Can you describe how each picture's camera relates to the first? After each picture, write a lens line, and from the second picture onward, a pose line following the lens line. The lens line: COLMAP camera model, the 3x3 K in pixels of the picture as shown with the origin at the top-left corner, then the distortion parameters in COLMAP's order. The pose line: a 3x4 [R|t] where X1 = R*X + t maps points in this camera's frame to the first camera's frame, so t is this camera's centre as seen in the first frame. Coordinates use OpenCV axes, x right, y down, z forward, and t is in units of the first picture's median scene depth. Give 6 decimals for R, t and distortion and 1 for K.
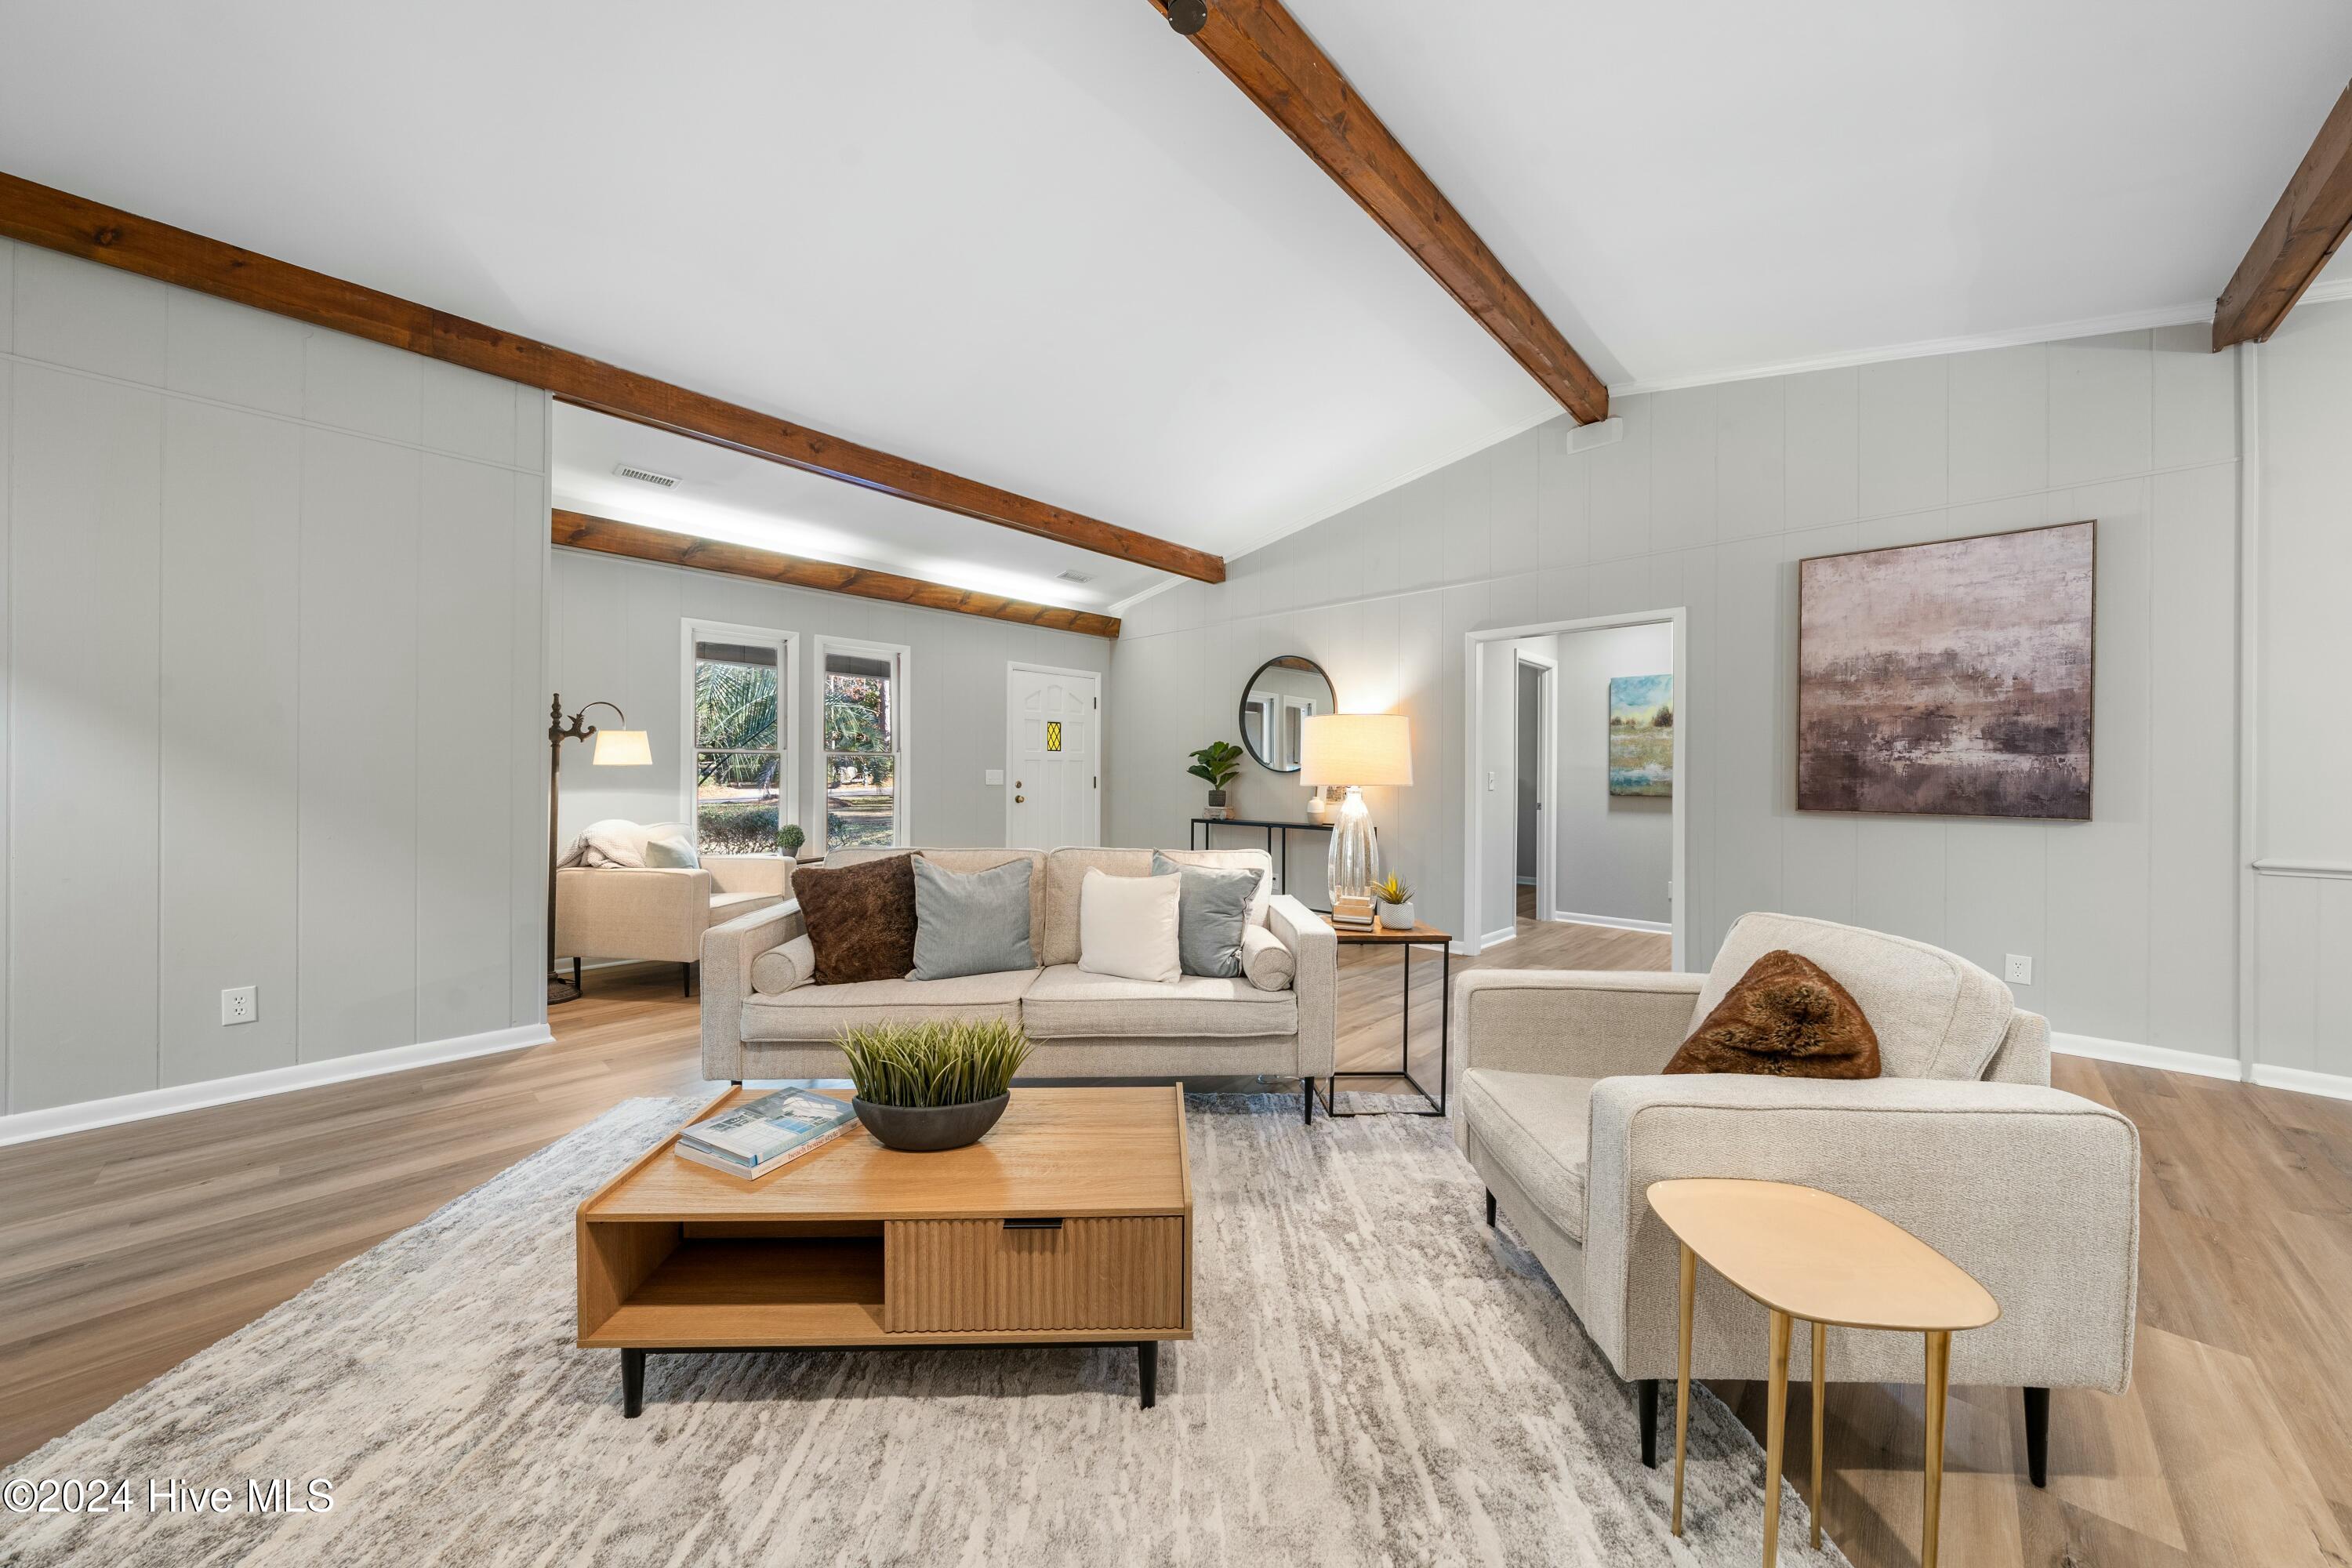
lens RADIAL K [[806.7, 0, 1170.5], [0, 806.7, 769.9], [0, 0, 1]] dist [-0.005789, -0.000153]
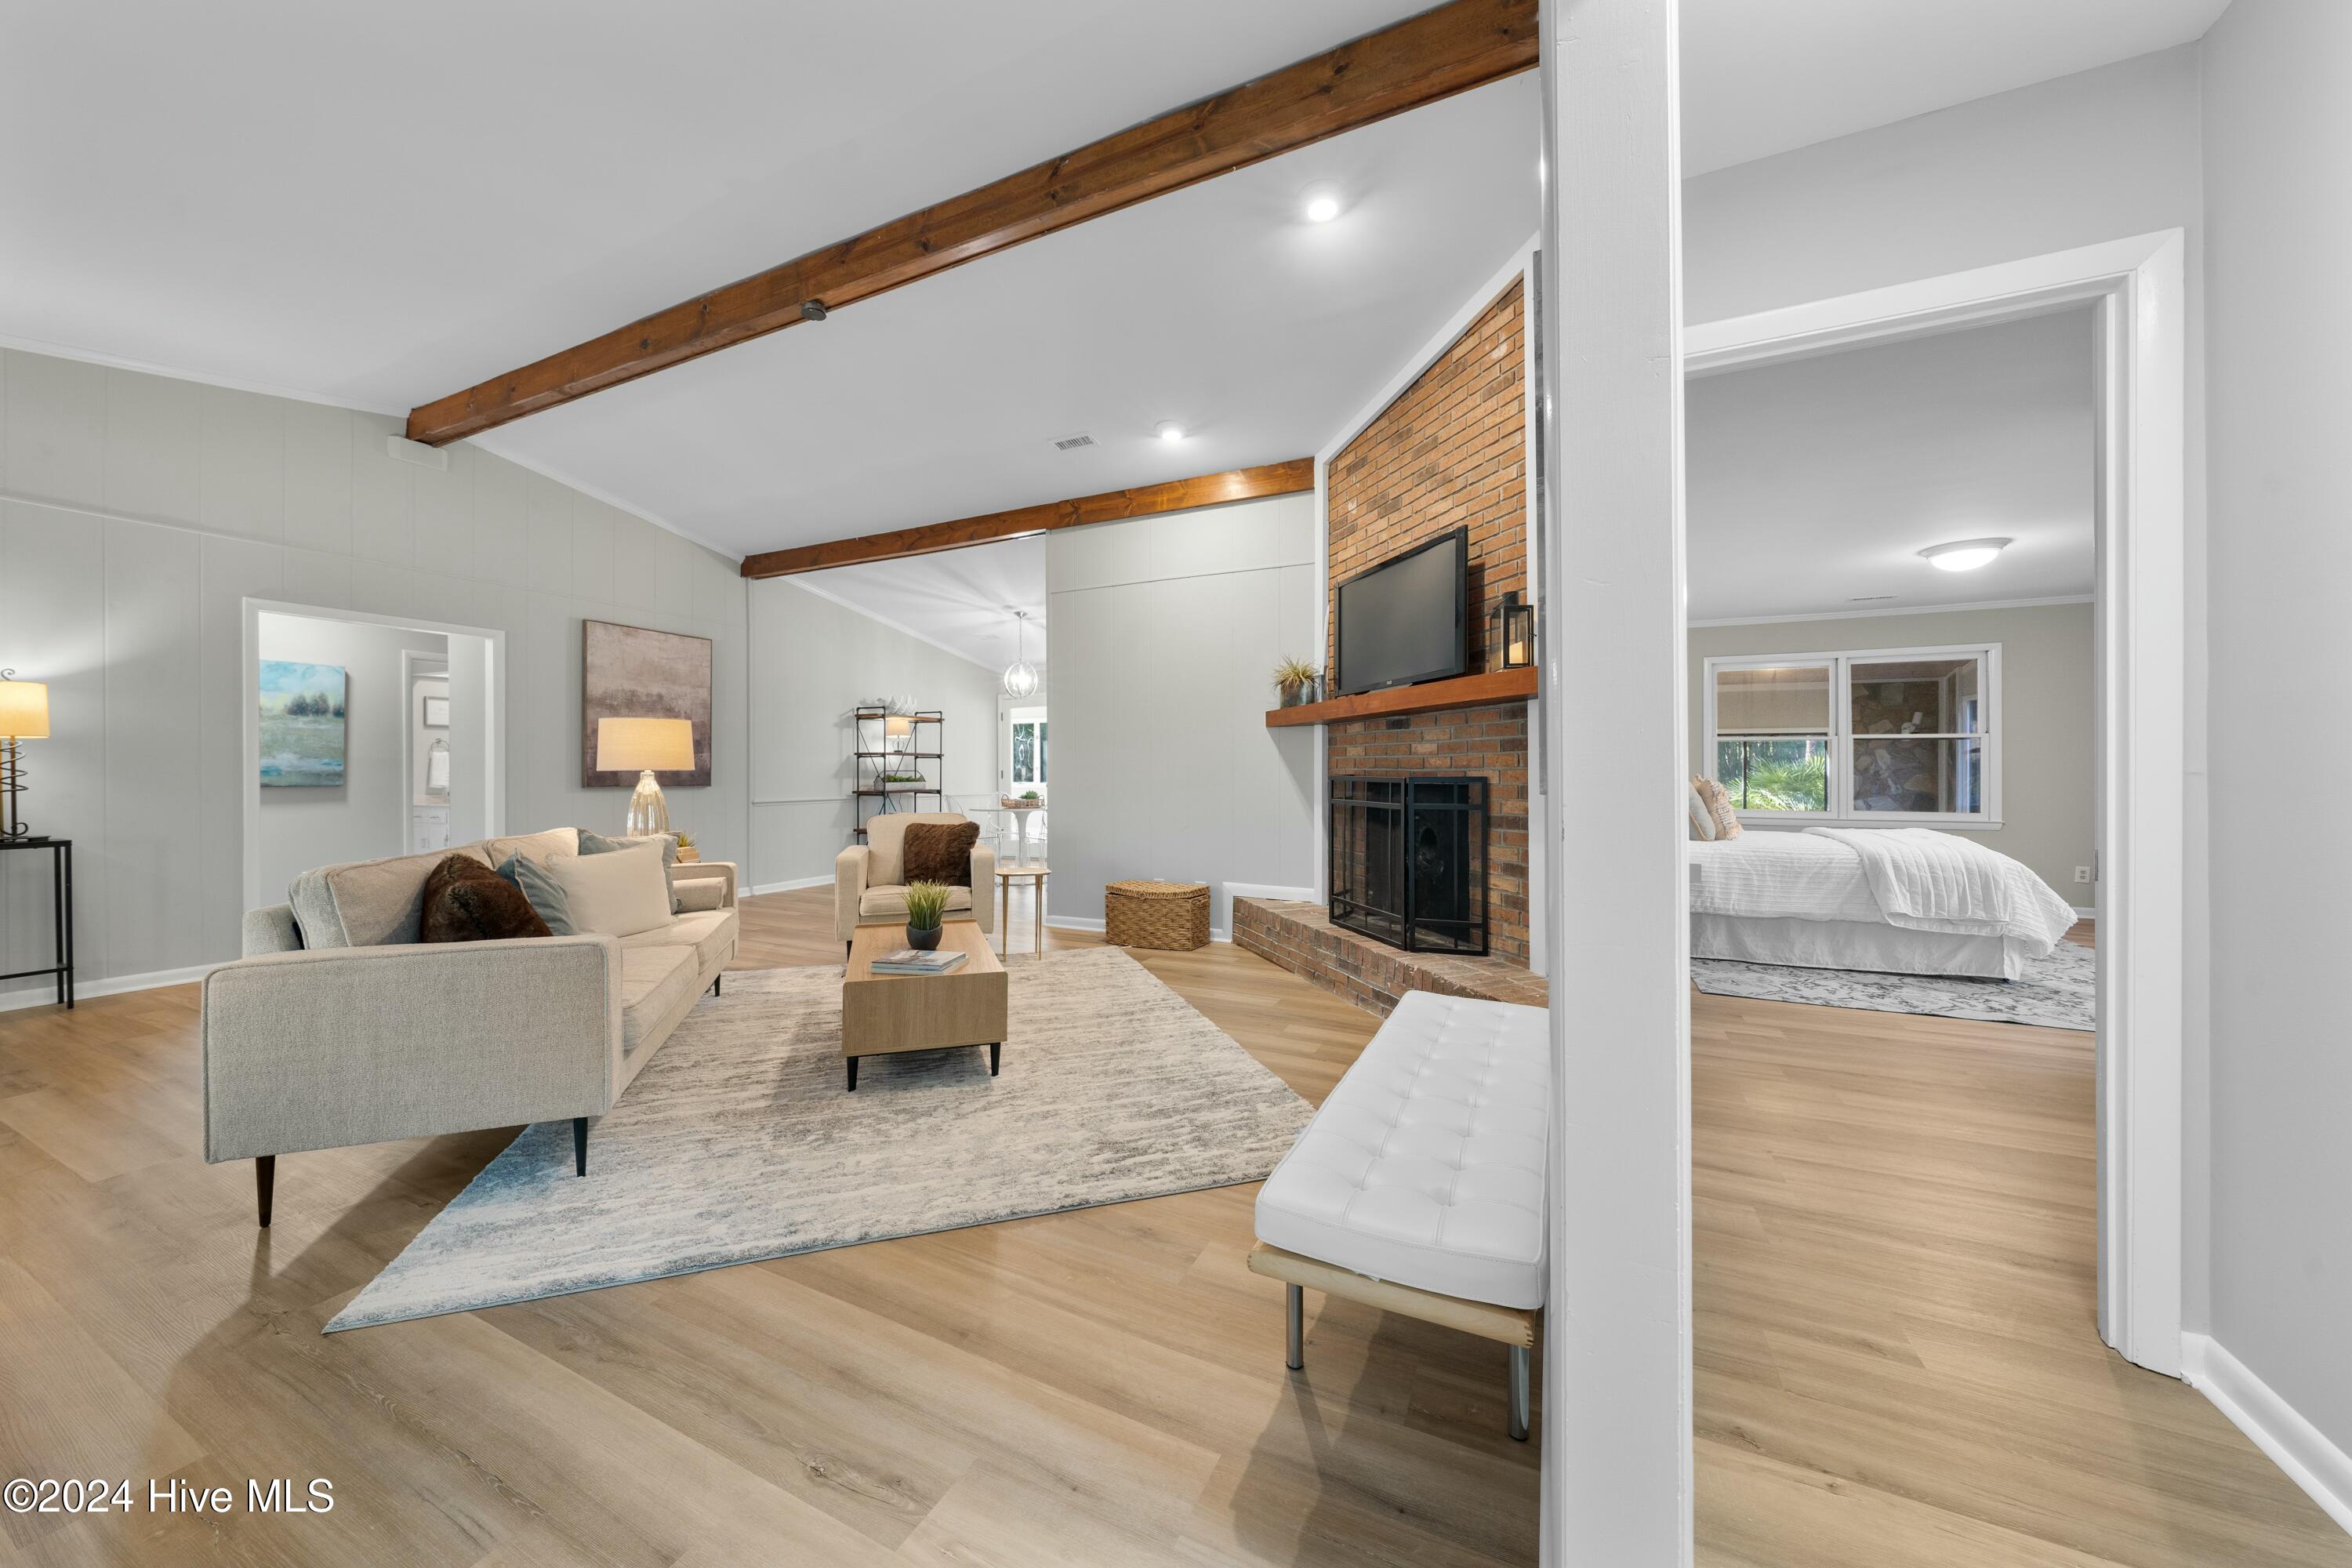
lens RADIAL K [[806.7, 0, 1168.1], [0, 806.7, 768.3], [0, 0, 1]] dist [-0.005789, -0.000153]
pose [[-0.303407, -0.002902, 0.952857, -0.633402], [-0.003936, 0.999991, 0.001792, 0.004945], [-0.952853, -0.003207, -0.303416, 0.278860]]
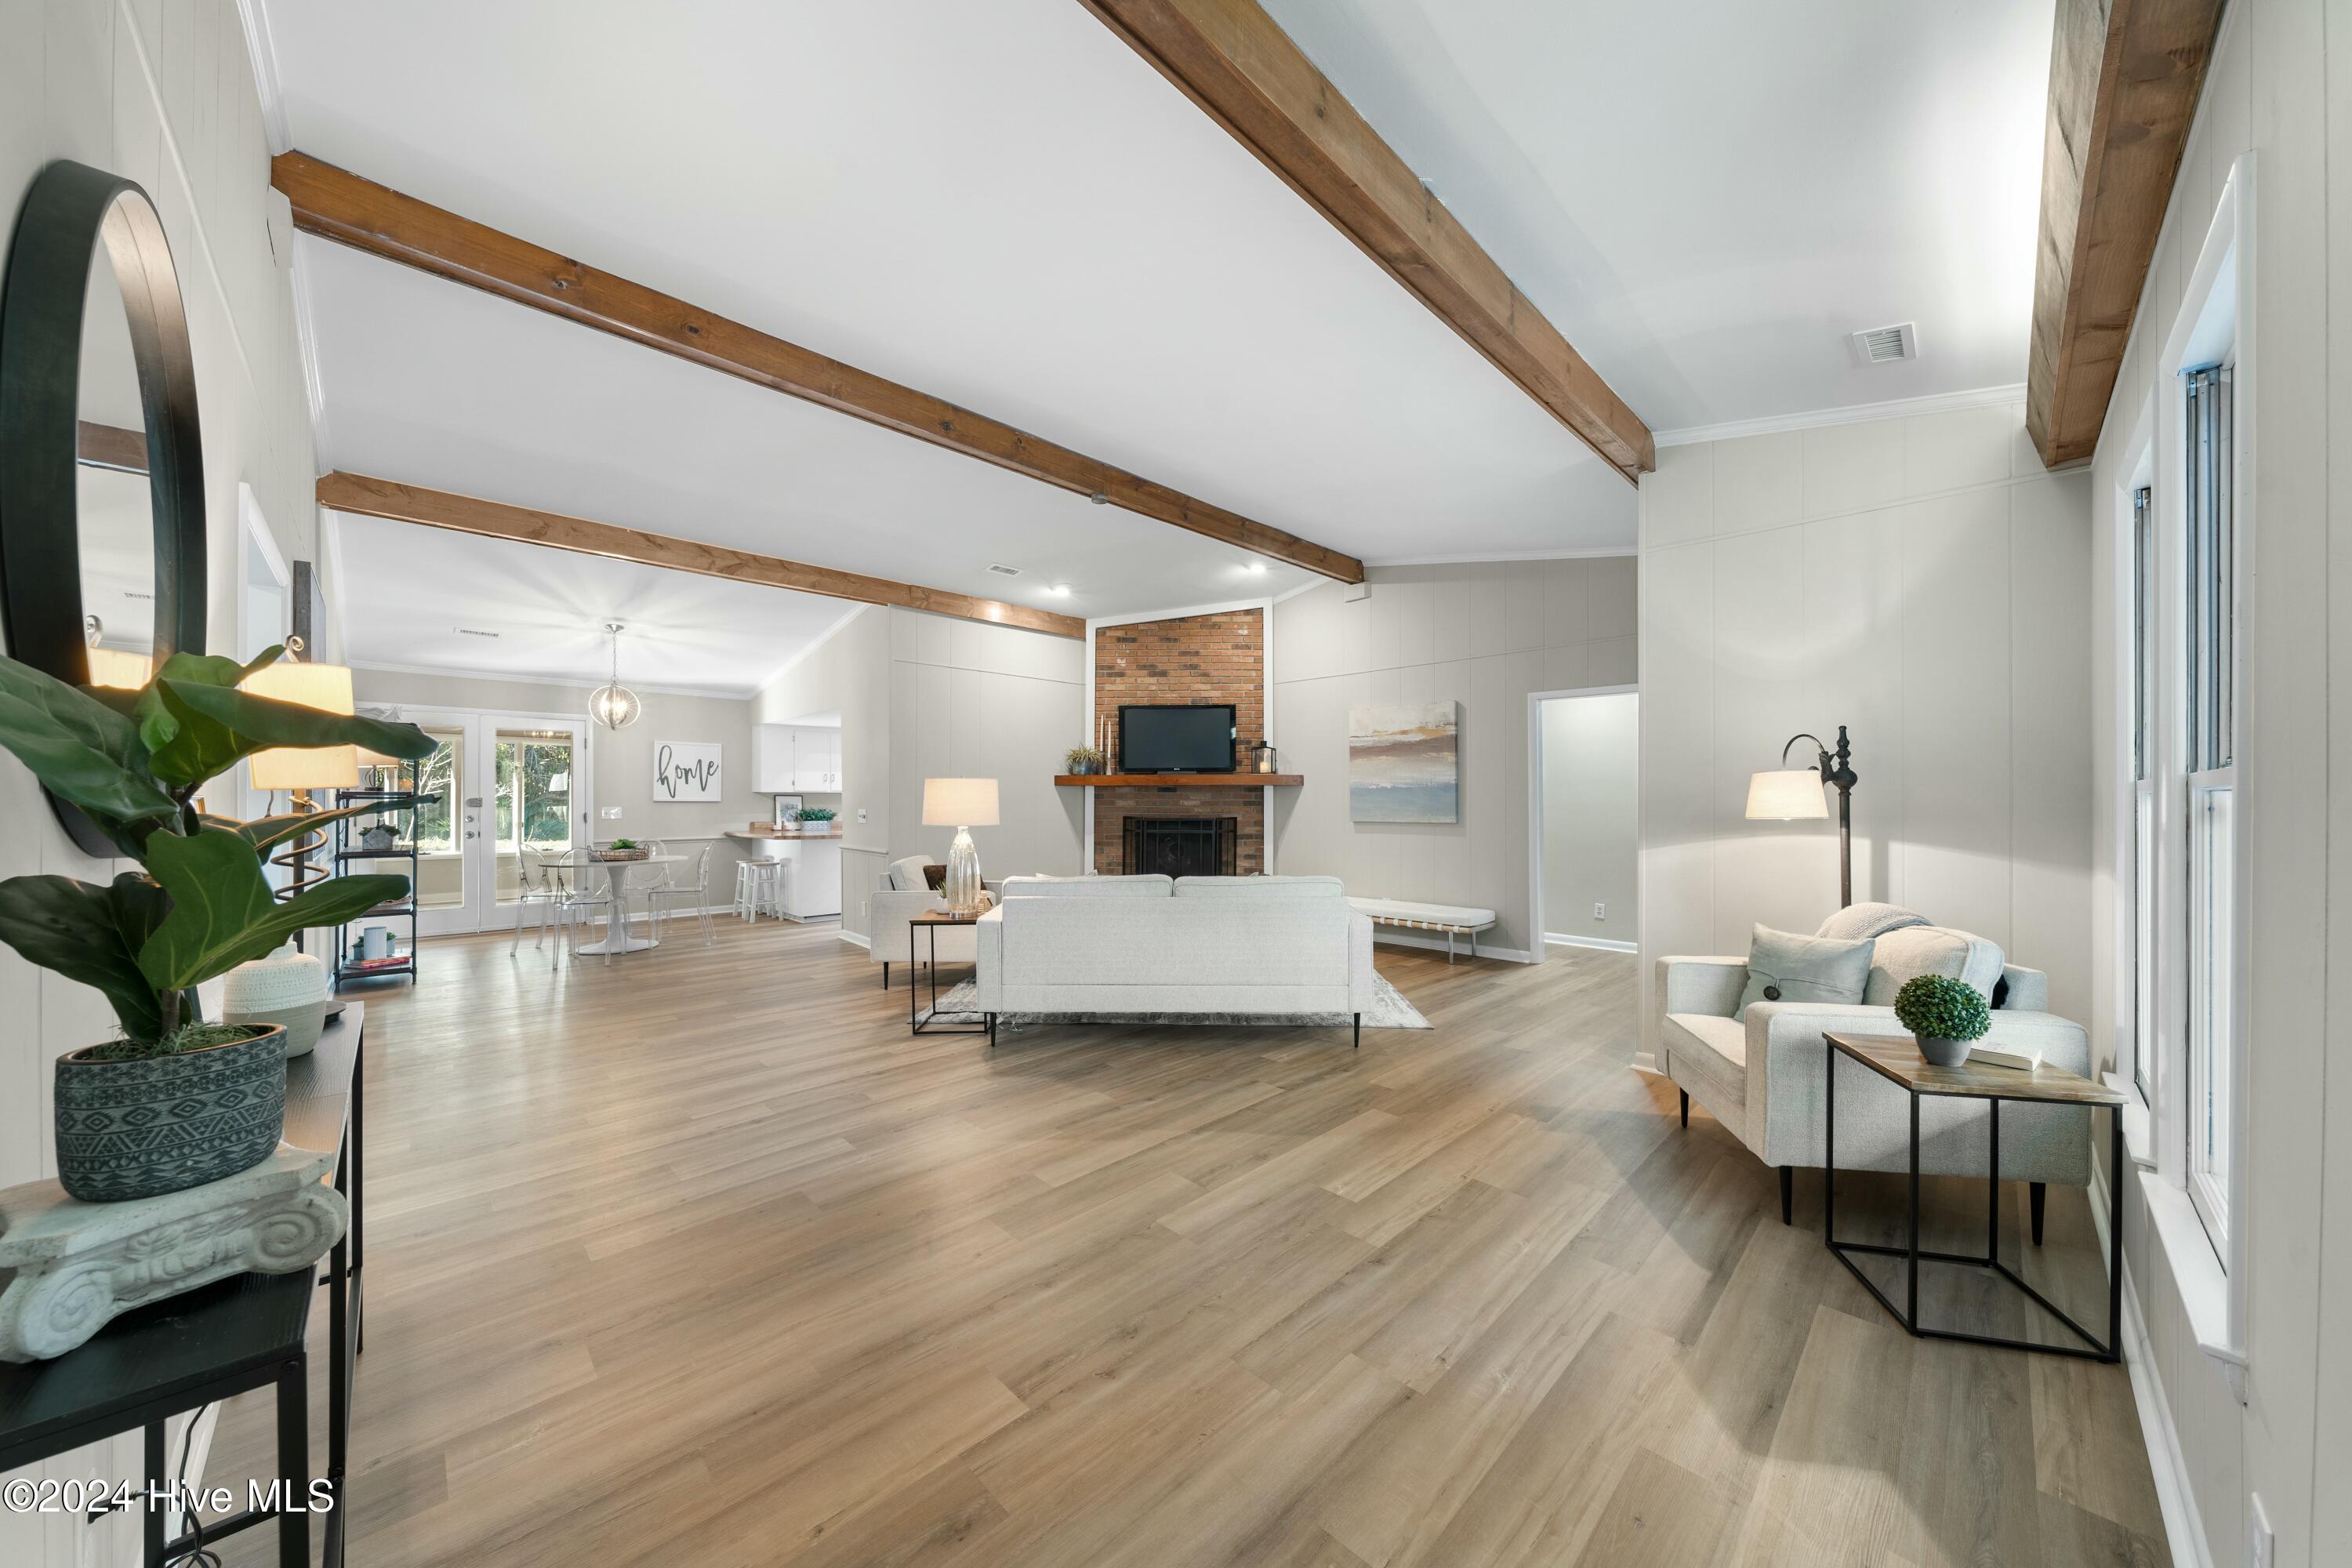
lens RADIAL K [[806.7, 0, 1169.3], [0, 806.7, 796.3], [0, 0, 1]] dist [-0.005789, -0.000153]
pose [[-0.999243, -0.008214, 0.038014, -0.099402], [-0.008552, 0.999925, -0.008754, -0.010177], [-0.037939, -0.009072, -0.999239, 1.182603]]
